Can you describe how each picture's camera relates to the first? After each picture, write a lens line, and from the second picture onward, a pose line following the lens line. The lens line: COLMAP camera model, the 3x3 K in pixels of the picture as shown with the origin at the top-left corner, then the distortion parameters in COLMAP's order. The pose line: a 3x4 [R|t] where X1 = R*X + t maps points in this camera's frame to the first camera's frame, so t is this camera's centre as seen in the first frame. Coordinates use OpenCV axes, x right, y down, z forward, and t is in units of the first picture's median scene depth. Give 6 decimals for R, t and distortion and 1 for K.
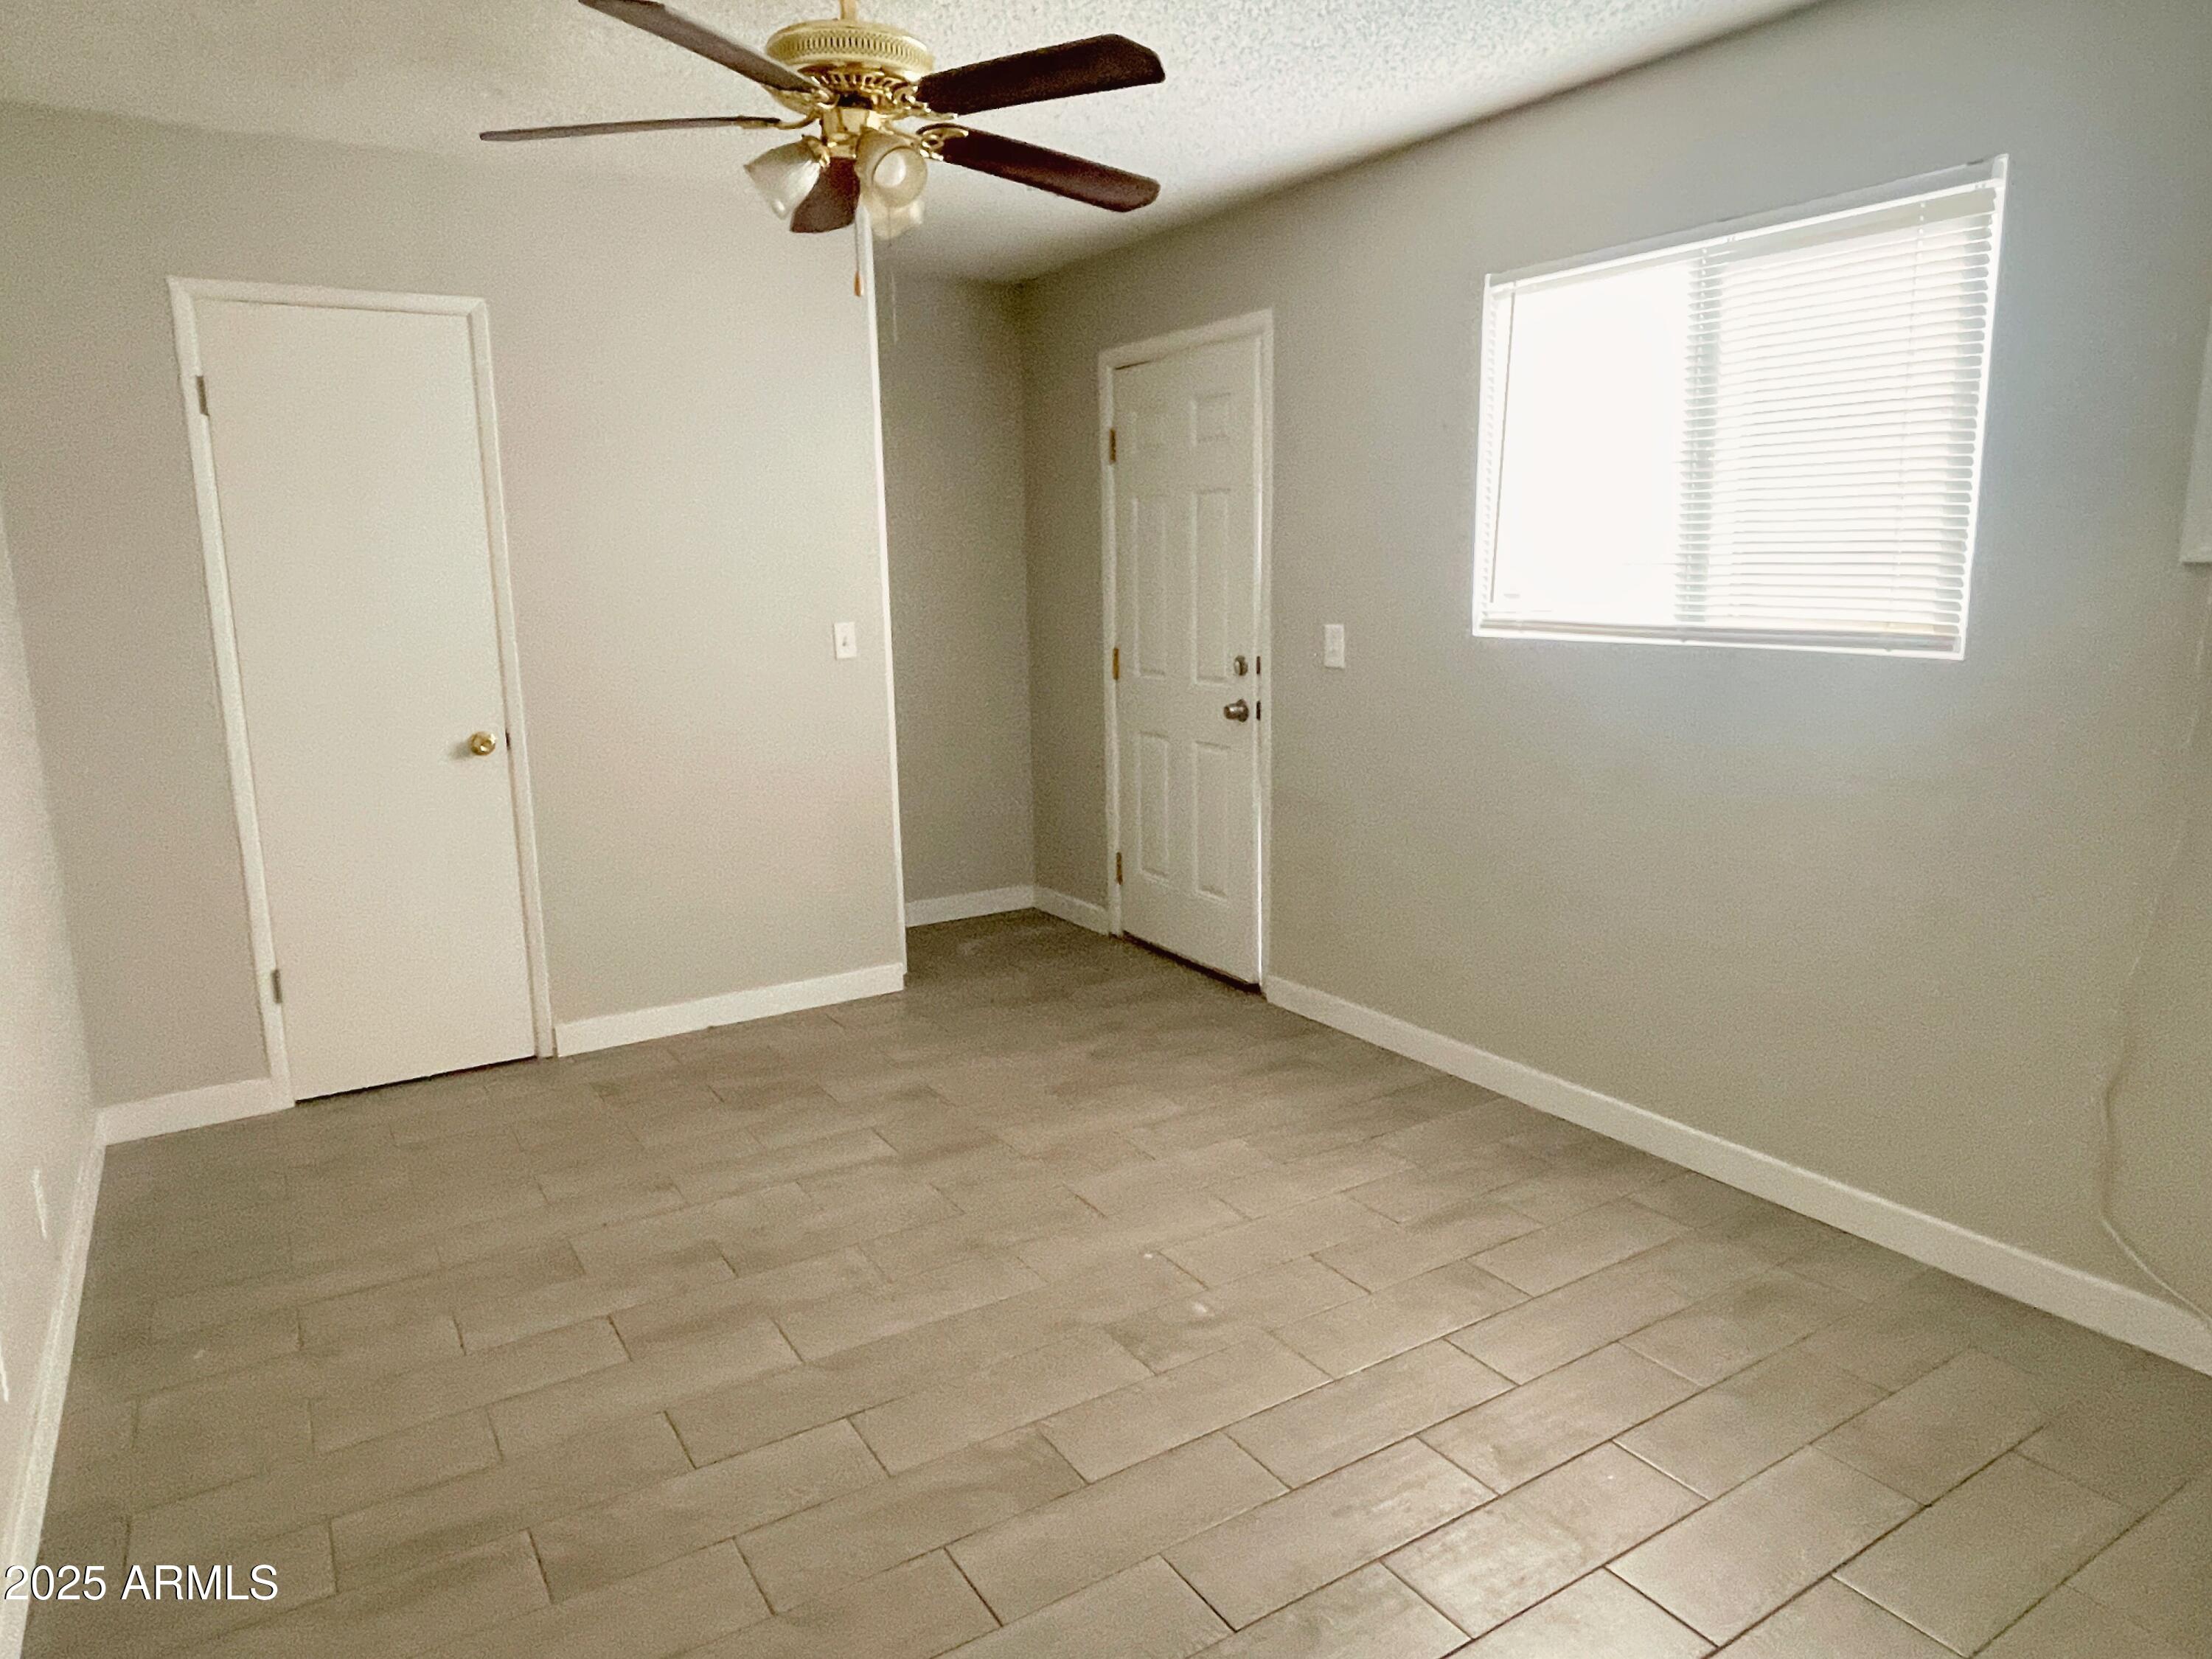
lens RADIAL K [[1384.5, 0, 1106.1], [0, 1384.5, 817.9], [0, 0, 1]] dist [-0.007619, -0.001640]
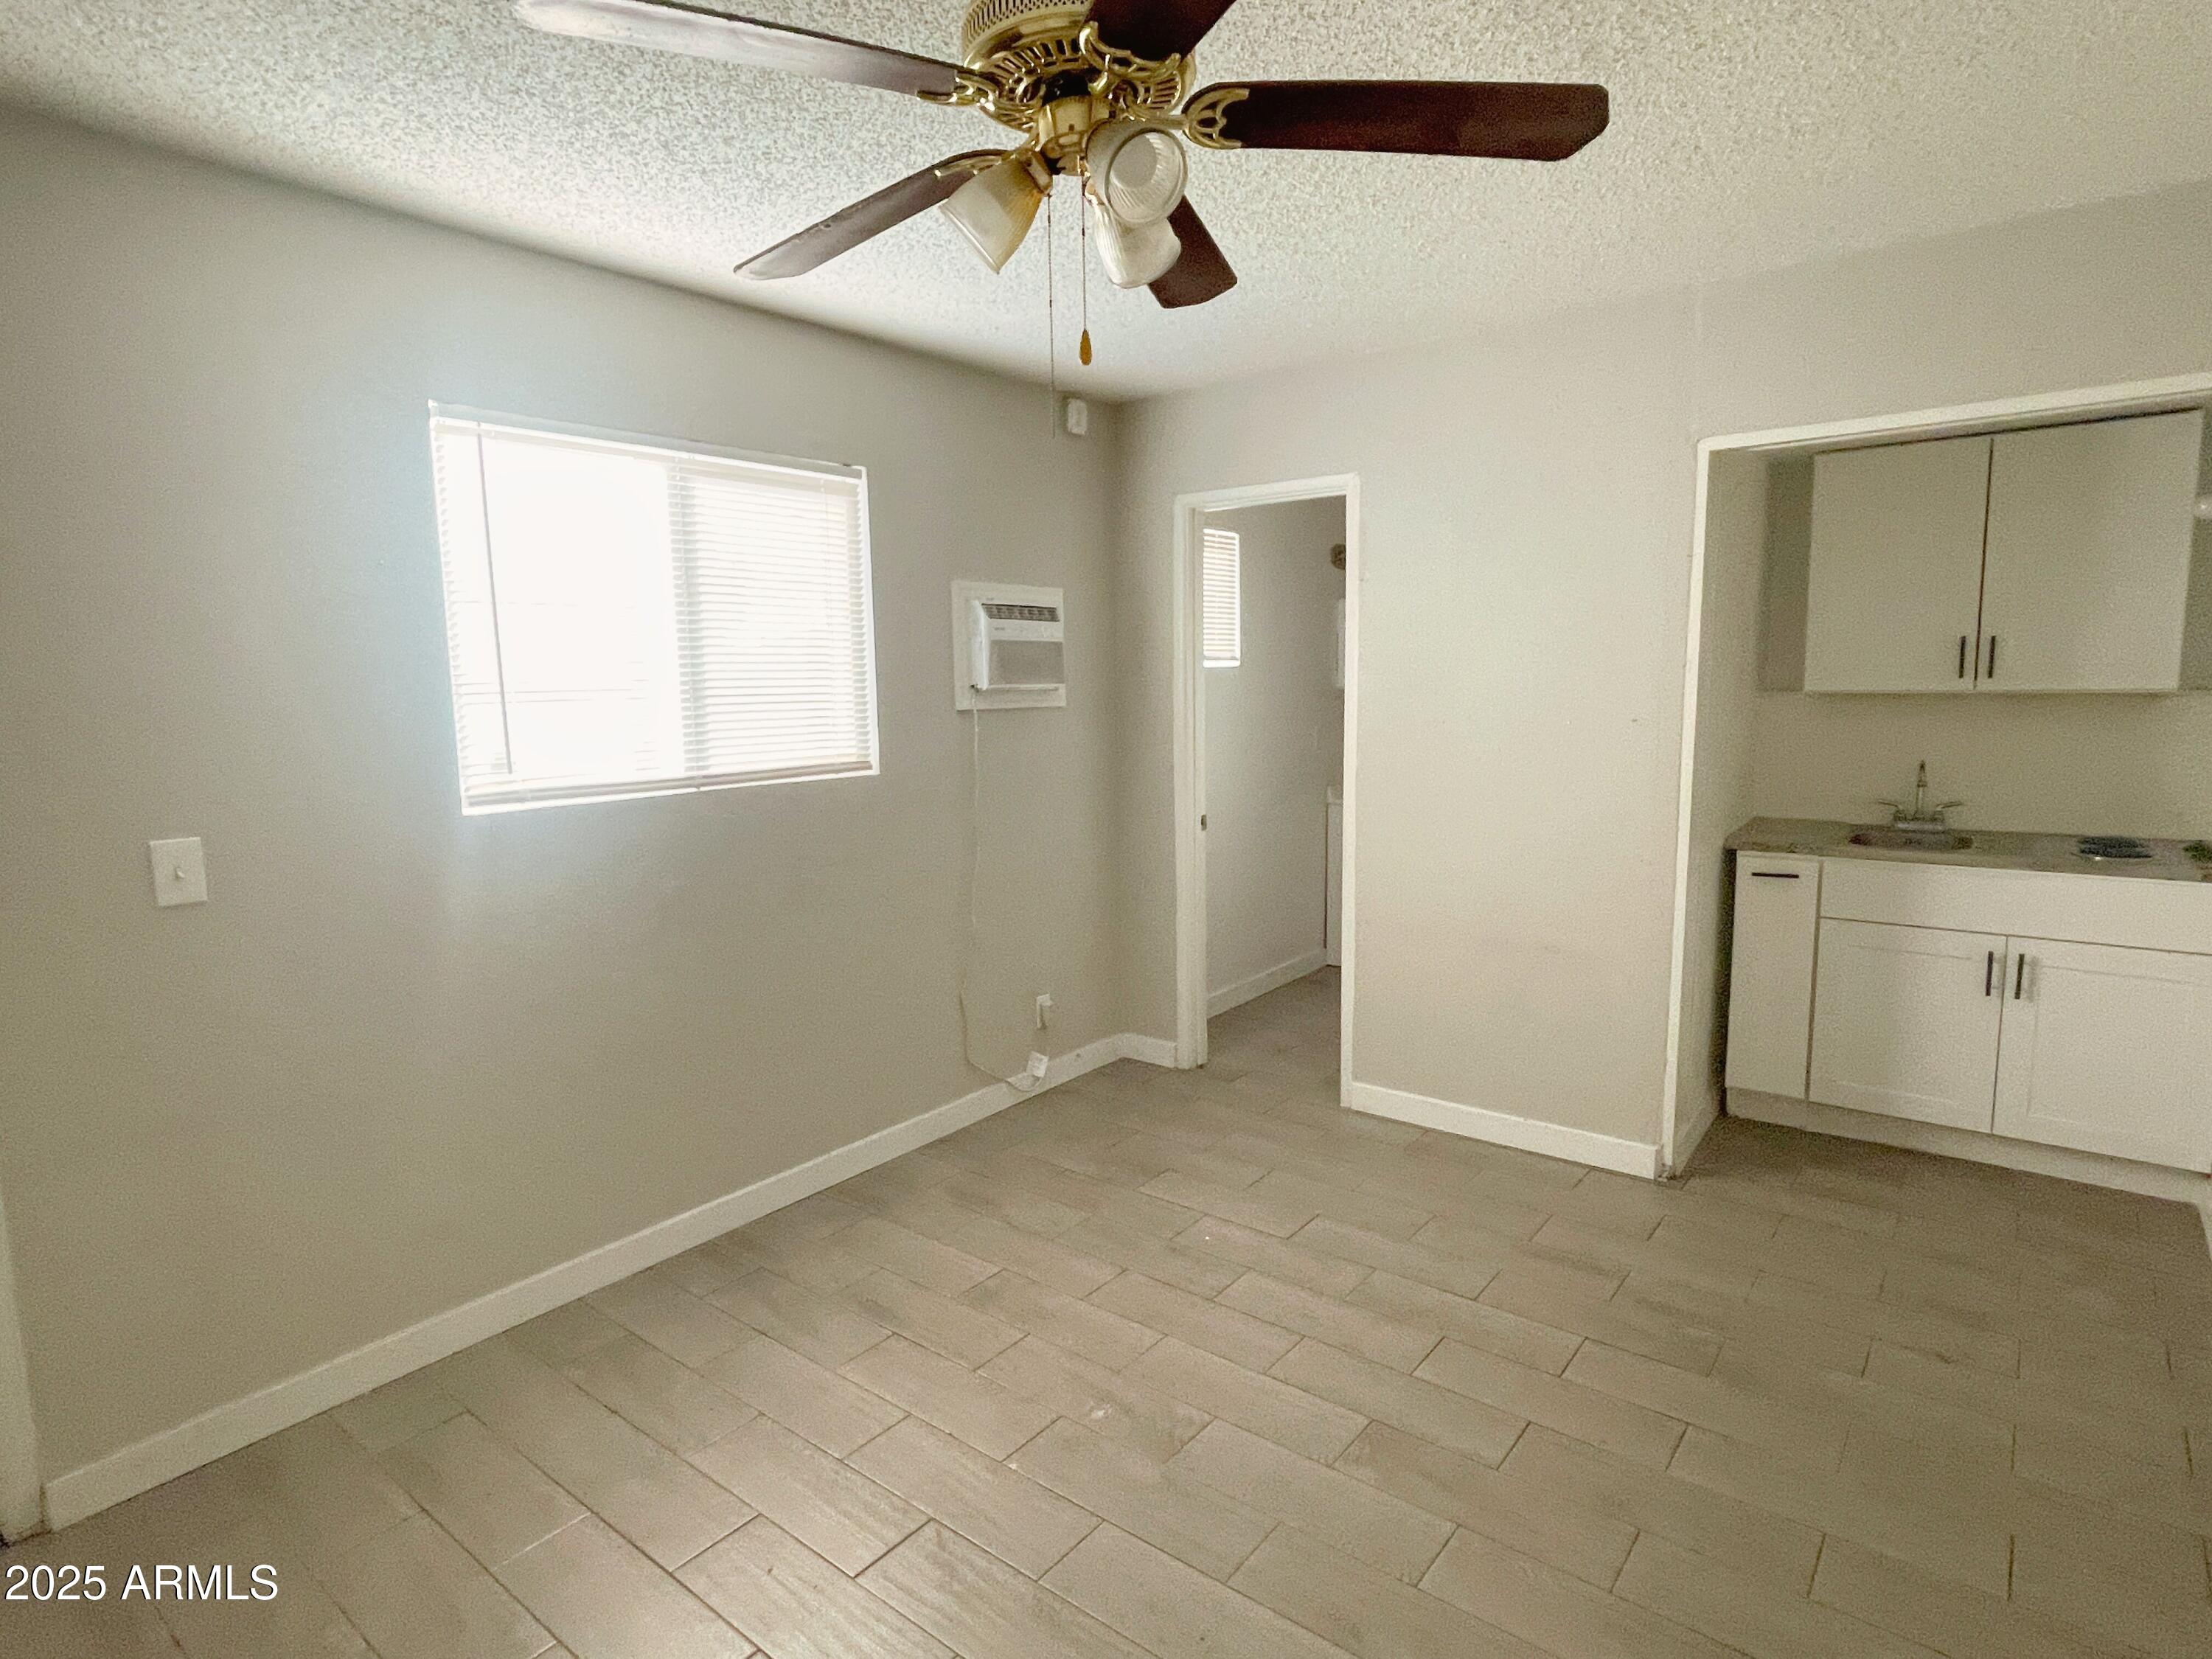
lens RADIAL K [[1166.8, 0, 1089.1], [0, 1166.8, 839.1], [0, 0, 1]] dist [-0.011909, 0.002290]
pose [[-0.327586, -0.109087, 0.938503, -0.645655], [0.193708, 0.964458, 0.179717, -0.209064], [-0.924751, 0.240668, -0.294812, 1.045403]]
